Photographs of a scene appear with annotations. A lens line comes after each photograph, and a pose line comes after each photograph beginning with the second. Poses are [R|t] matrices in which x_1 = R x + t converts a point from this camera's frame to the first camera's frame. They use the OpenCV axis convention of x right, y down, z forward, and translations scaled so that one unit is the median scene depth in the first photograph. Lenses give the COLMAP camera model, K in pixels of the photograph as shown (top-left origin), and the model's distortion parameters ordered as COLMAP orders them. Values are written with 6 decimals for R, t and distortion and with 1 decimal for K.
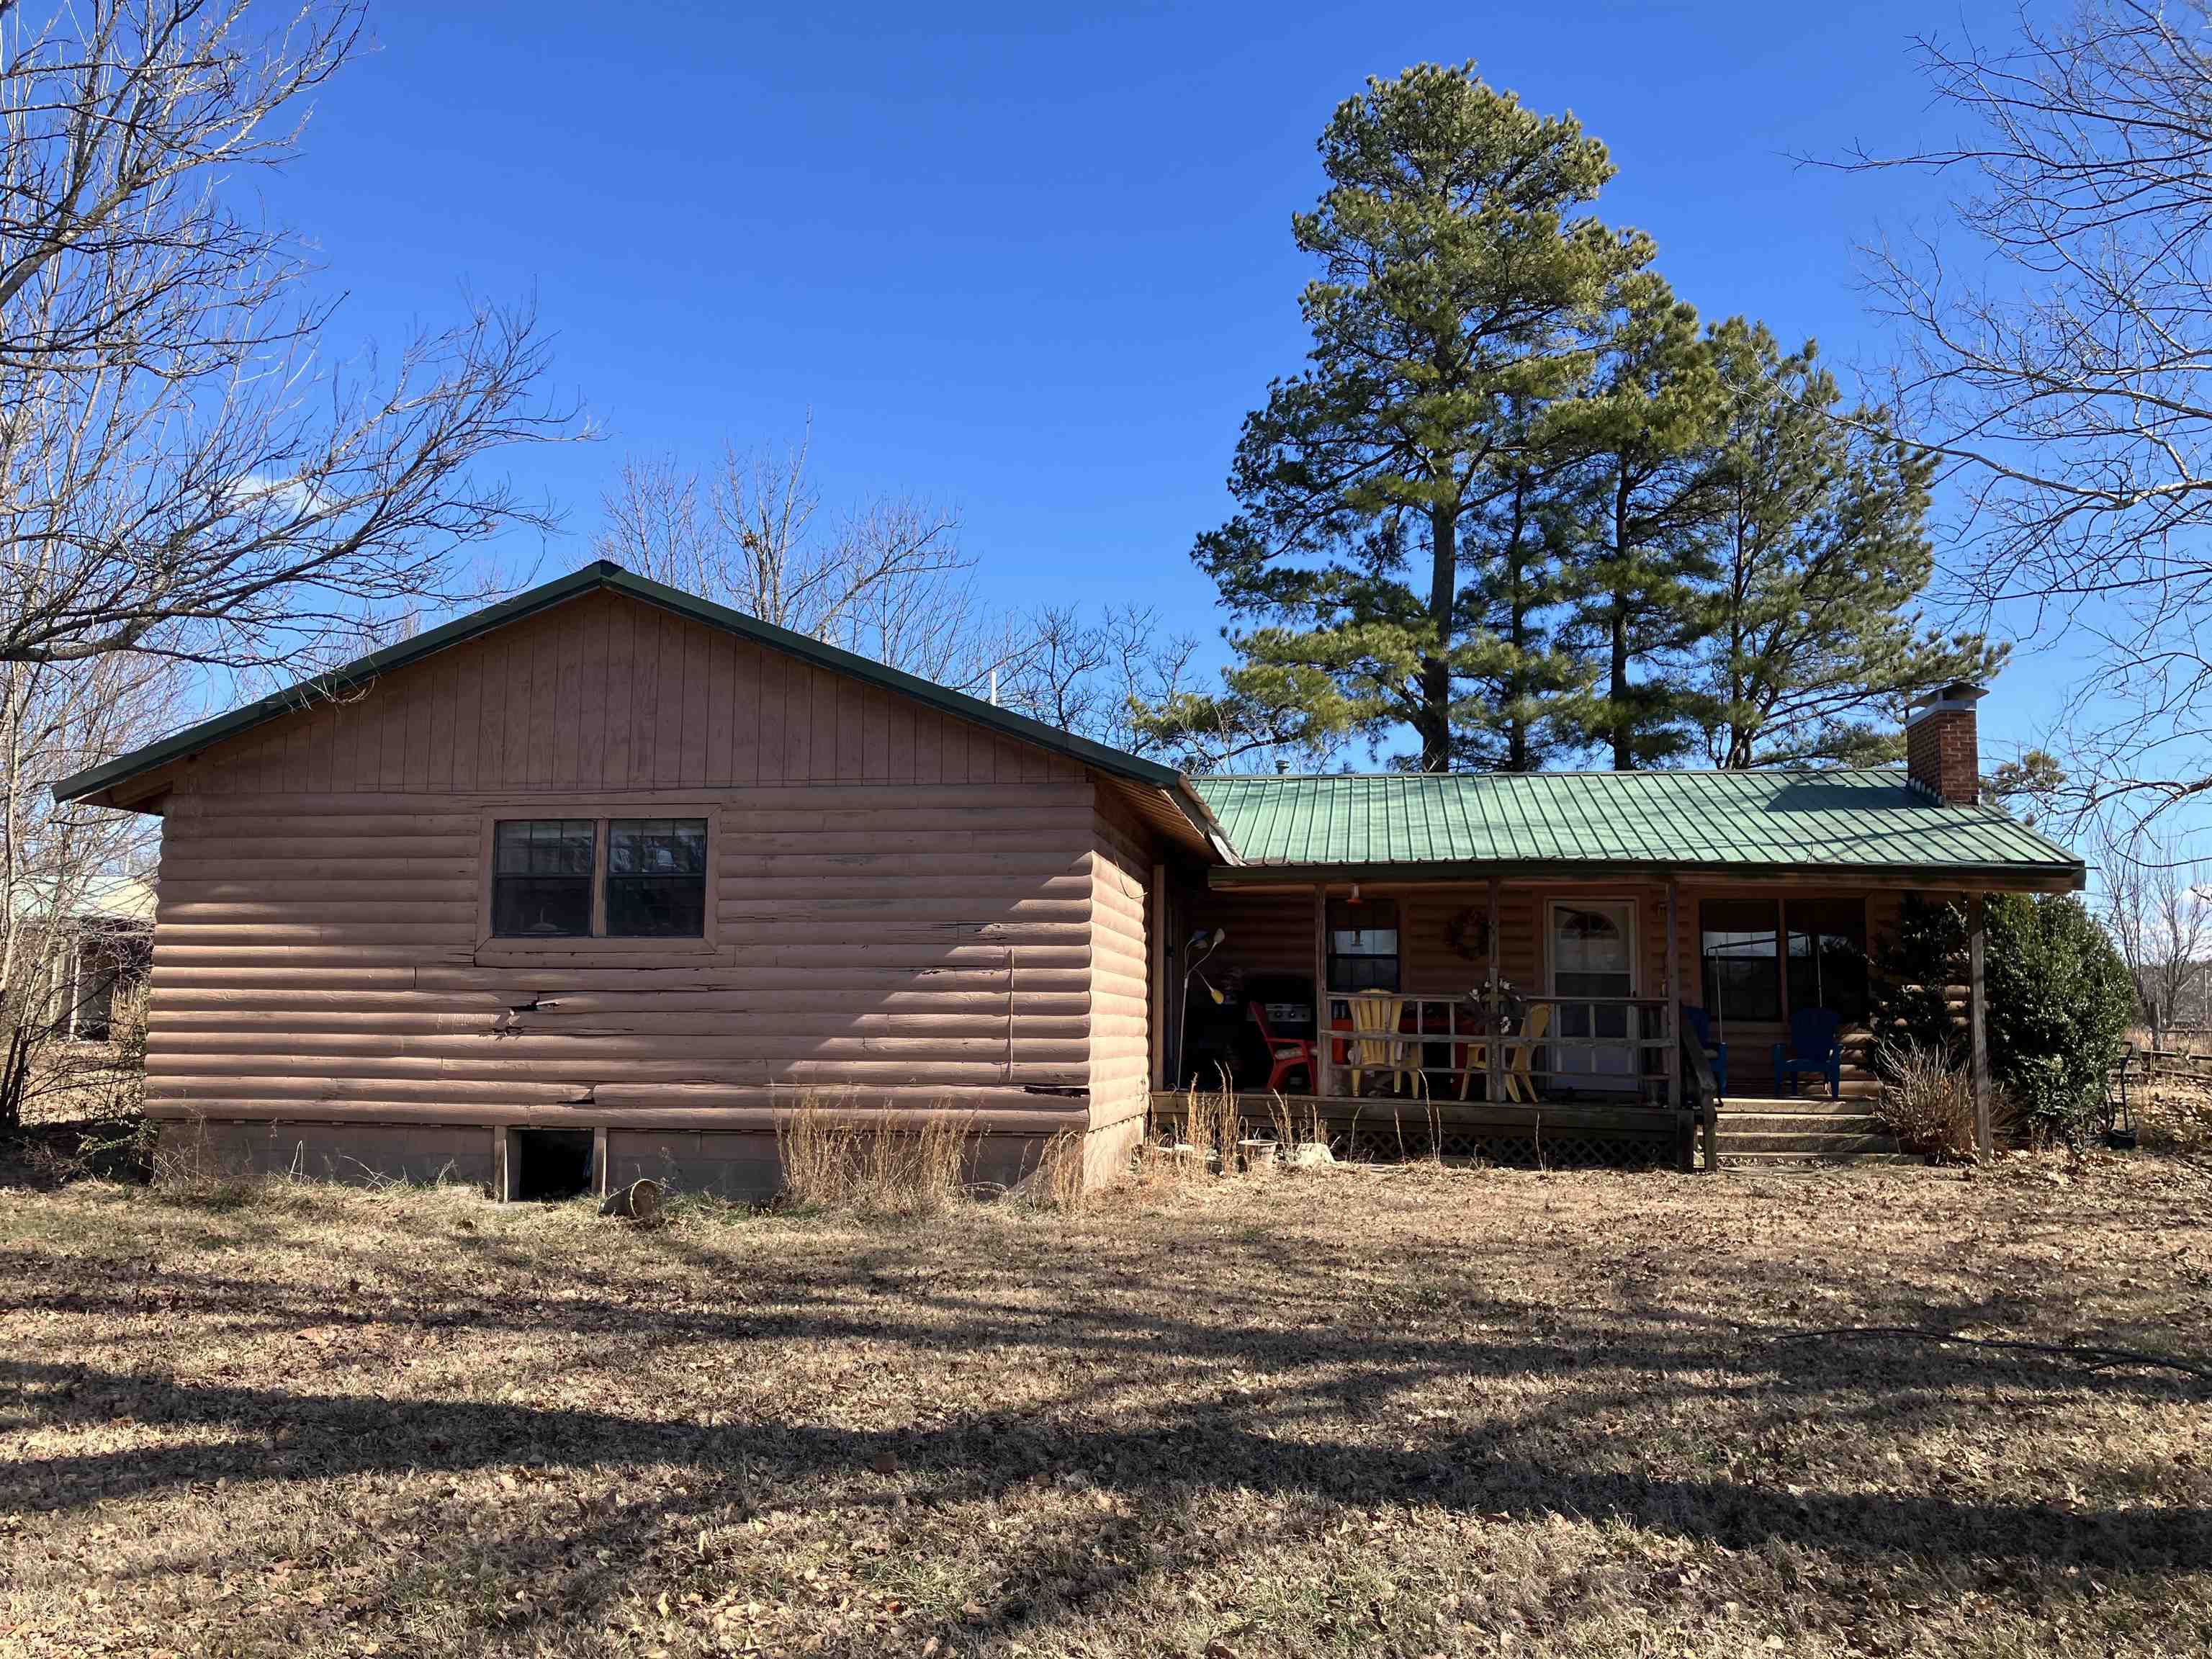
lens RADIAL K [[1826.2, 0, 1115.4], [0, 1826.2, 820.1], [0, 0, 1]] dist [0.026056, -0.037369]
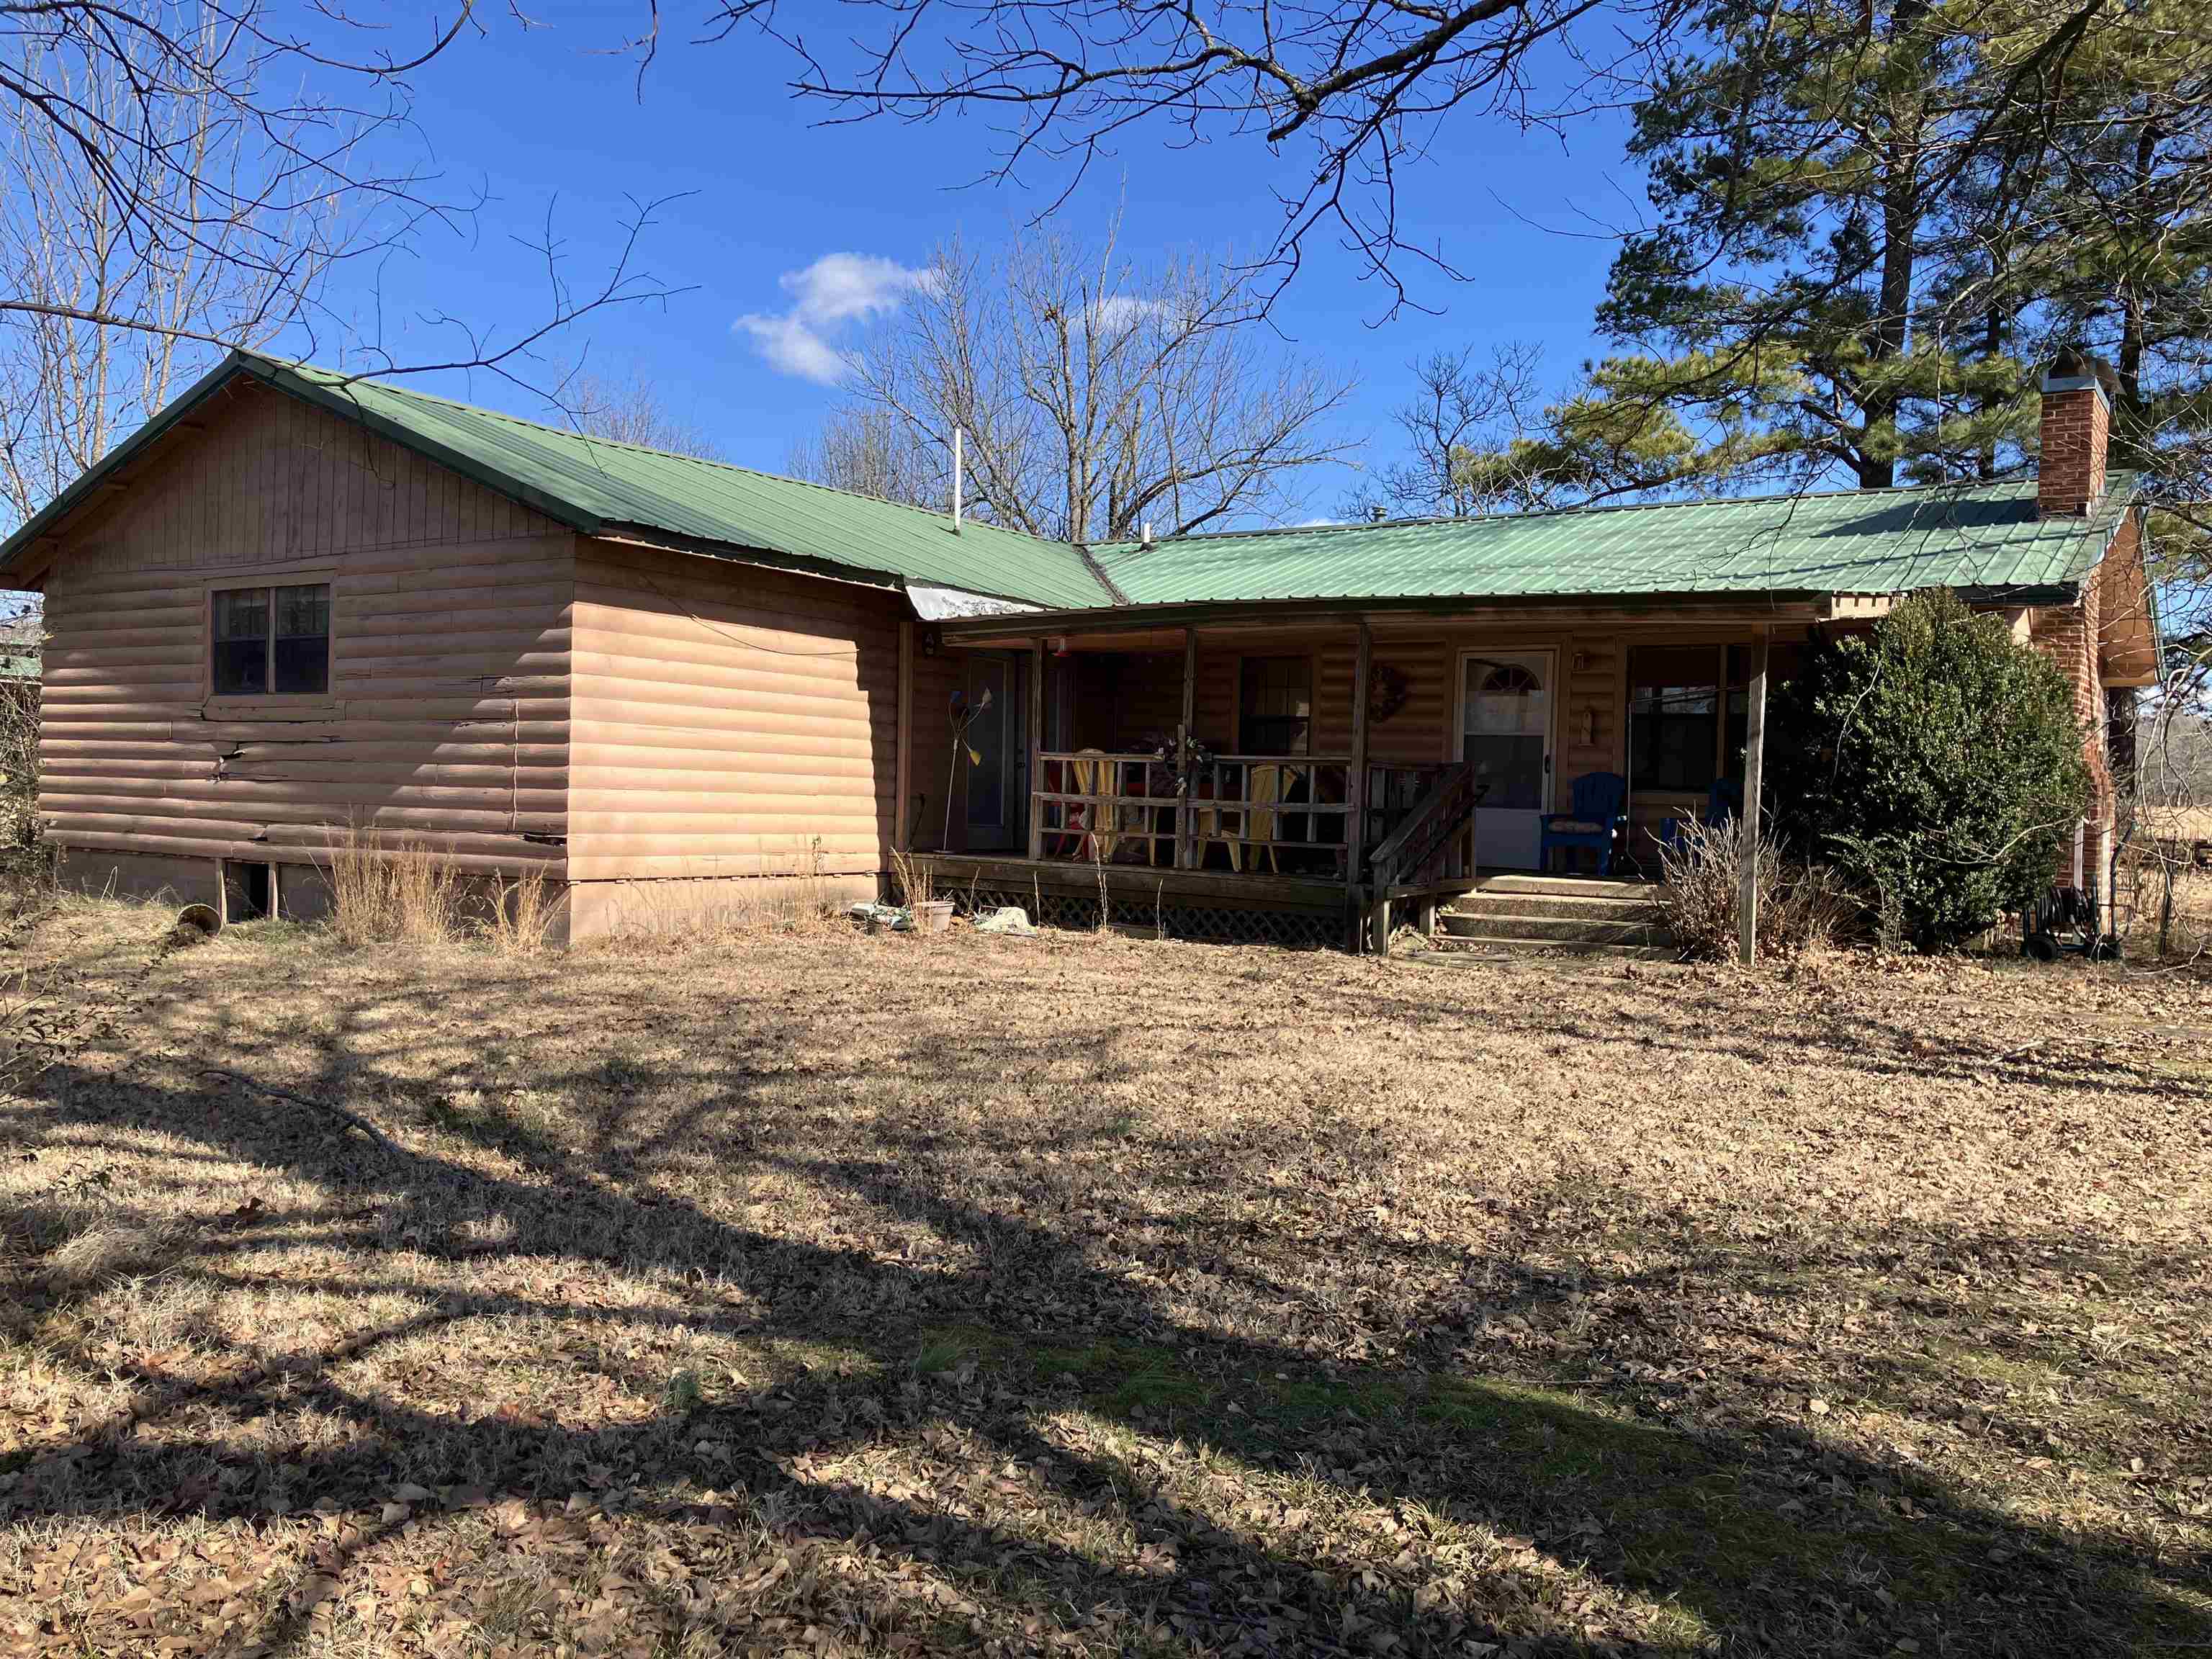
lens RADIAL K [[1826.2, 0, 1110.7], [0, 1826.2, 833.7], [0, 0, 1]] dist [0.026056, -0.037369]
pose [[0.914640, 0.023267, -0.403598, 0.632606], [0.028653, 0.992101, 0.122127, 0.026552], [0.403251, -0.123267, 0.906749, 0.182663]]
